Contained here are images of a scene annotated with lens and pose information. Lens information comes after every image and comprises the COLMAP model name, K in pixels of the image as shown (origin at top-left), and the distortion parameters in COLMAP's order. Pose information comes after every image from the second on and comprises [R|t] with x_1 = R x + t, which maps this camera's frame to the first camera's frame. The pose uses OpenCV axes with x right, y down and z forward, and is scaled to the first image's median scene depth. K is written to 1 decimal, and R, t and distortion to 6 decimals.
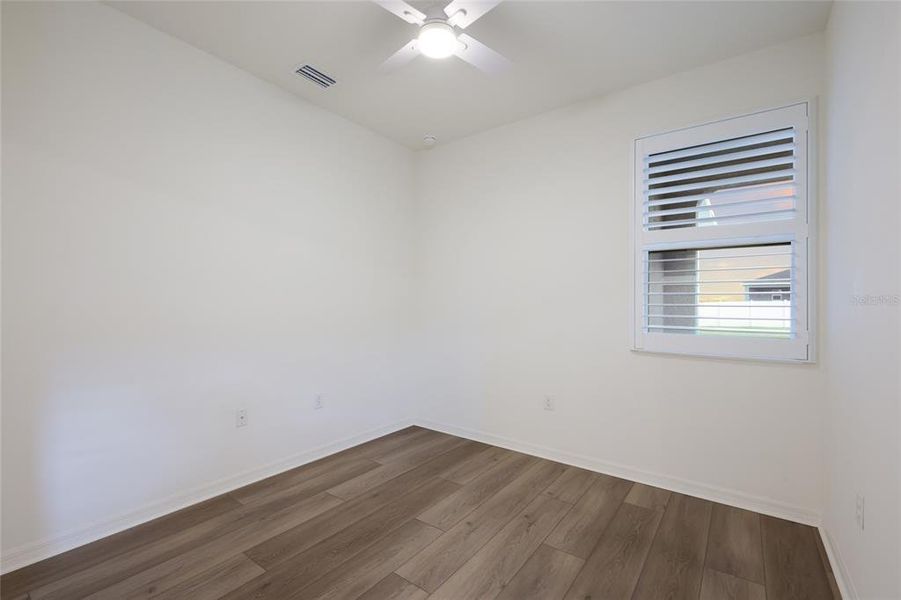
lens RADIAL K [[391.8, 0, 452.2], [0, 391.8, 299.9], [0, 0, 1]] dist [0.001181, -0.000367]
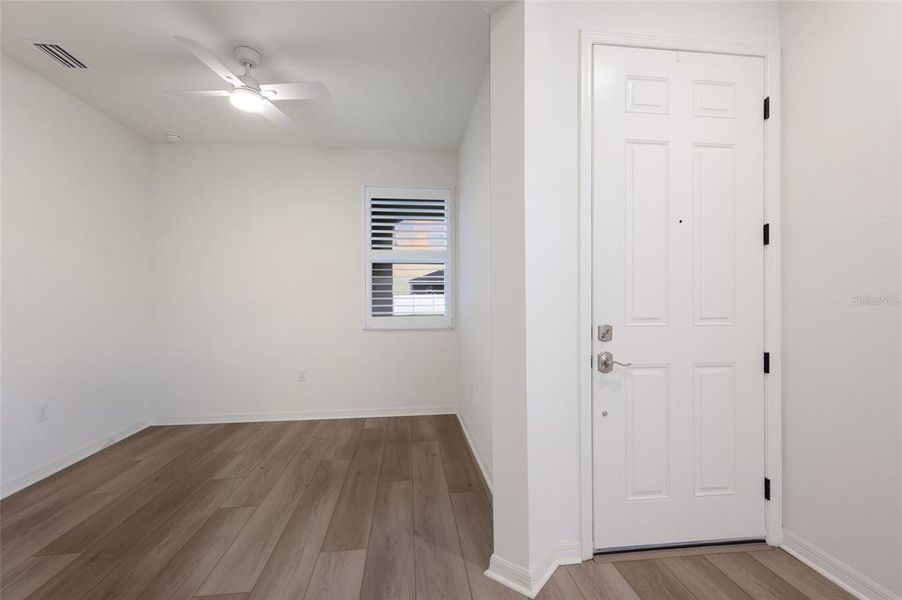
lens RADIAL K [[415.3, 0, 452.3], [0, 415.3, 295.3], [0, 0, 1]] dist [0.002423, 0.000031]
pose [[0.728494, -0.006984, 0.685017, -0.444664], [0.004563, 0.999975, 0.005342, -0.006335], [-0.685037, -0.000766, 0.728508, -0.440631]]
